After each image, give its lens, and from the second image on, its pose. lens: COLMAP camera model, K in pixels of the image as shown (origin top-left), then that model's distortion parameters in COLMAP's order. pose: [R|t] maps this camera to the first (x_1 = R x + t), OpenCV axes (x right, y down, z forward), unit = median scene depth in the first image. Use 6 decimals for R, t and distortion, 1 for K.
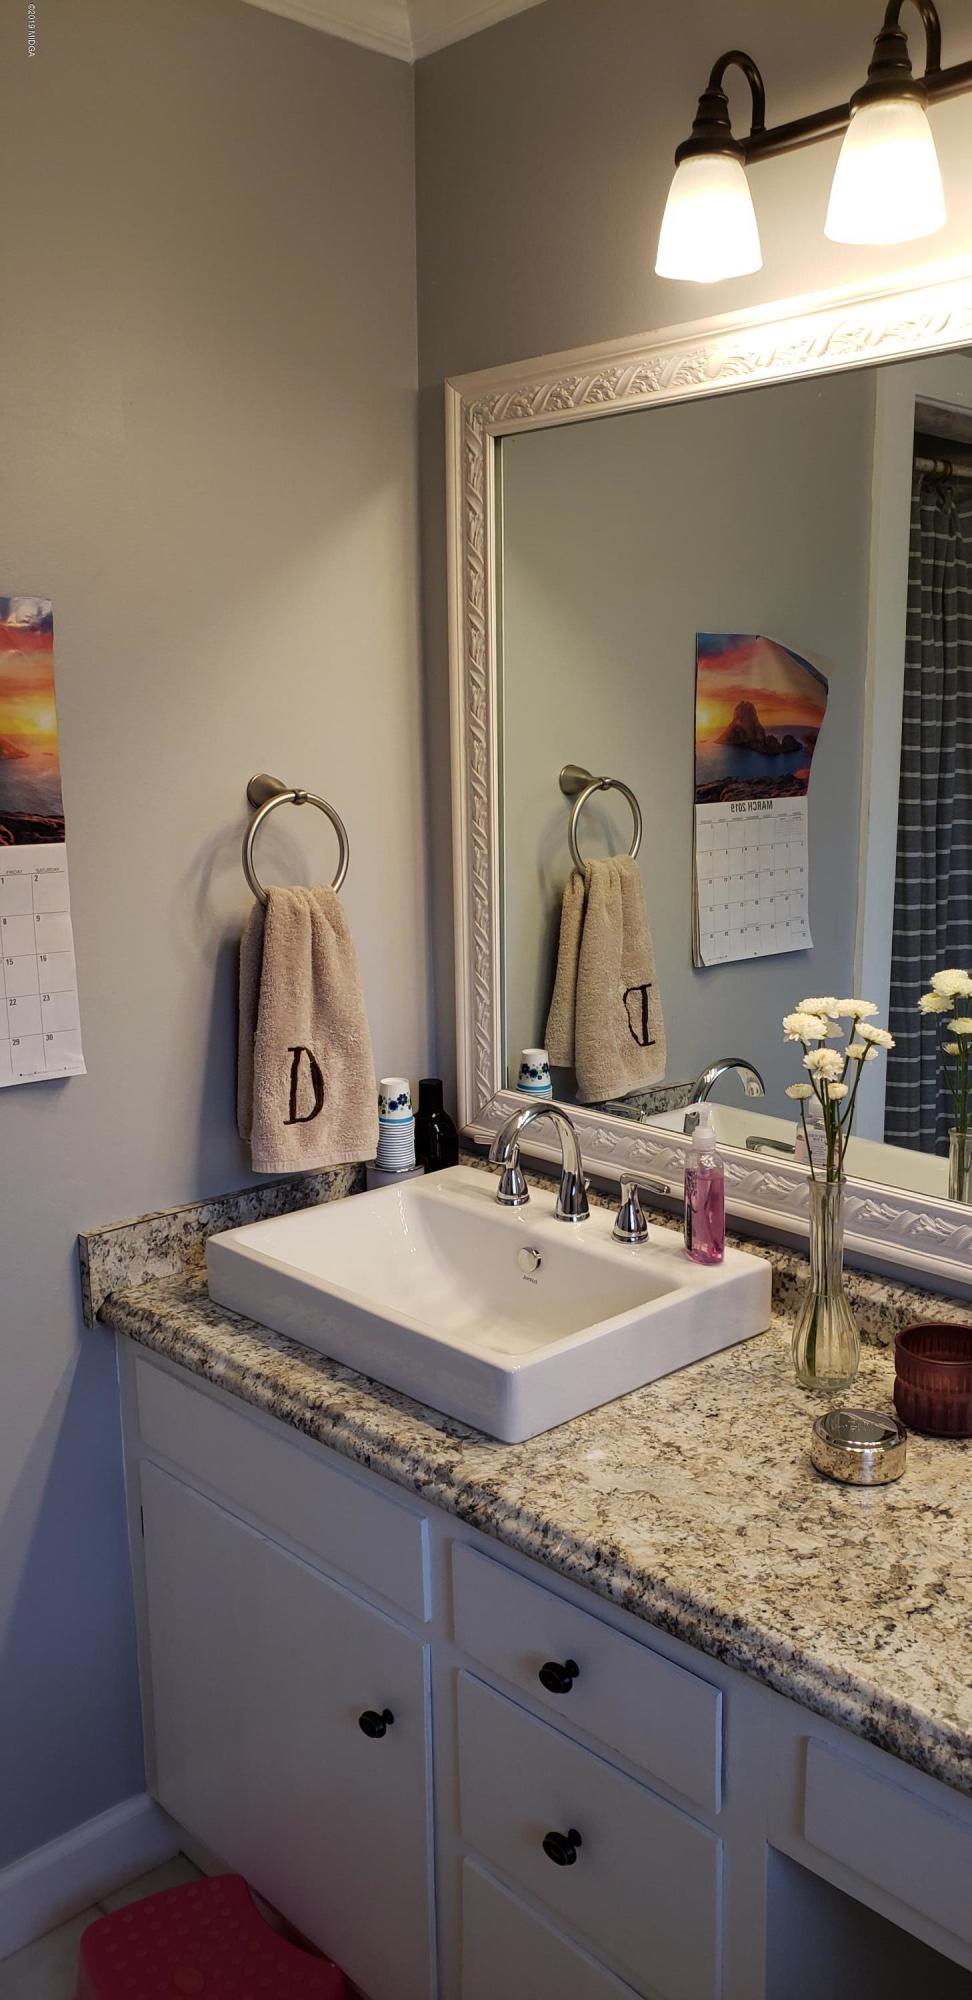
lens RADIAL K [[1553.0, 0, 489.4], [0, 1553.0, 1007.0], [0, 0, 1]] dist [0.033365, -0.024935]
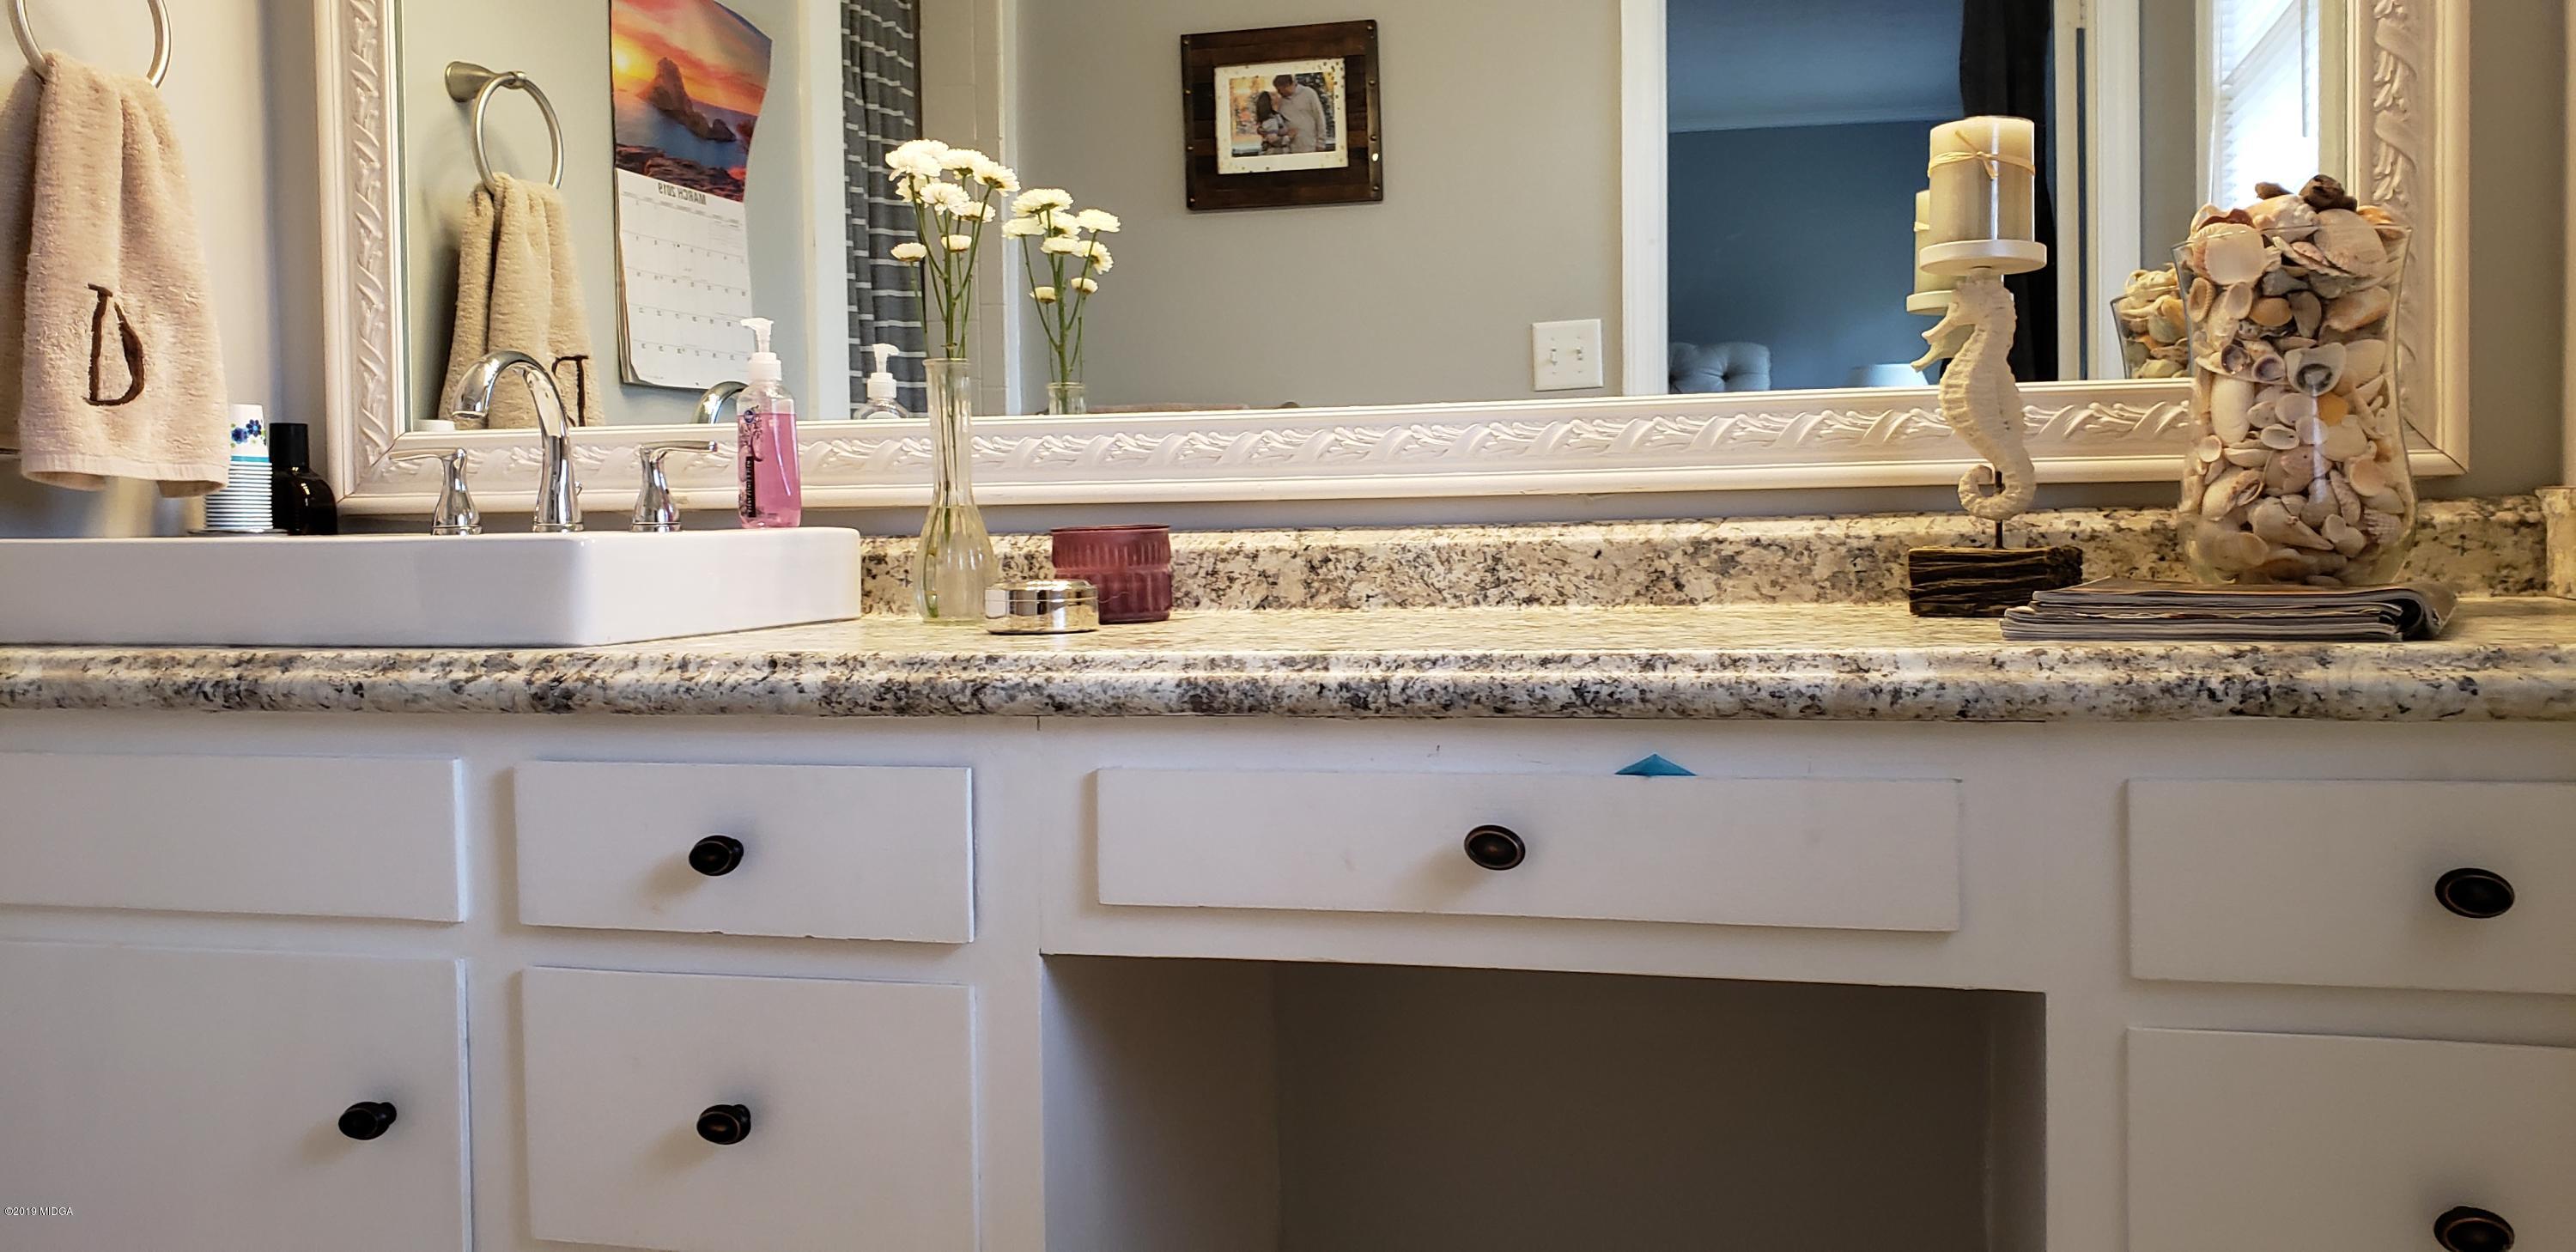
lens RADIAL K [[2000.3, 0, 1267.9], [0, 2000.3, 619.4], [0, 0, 1]] dist [0.033365, -0.024935]
pose [[0.841424, -0.010010, 0.540282, -0.159274], [0.110315, 0.981955, -0.153608, 0.324865], [-0.528995, 0.188851, 0.827345, 0.053865]]
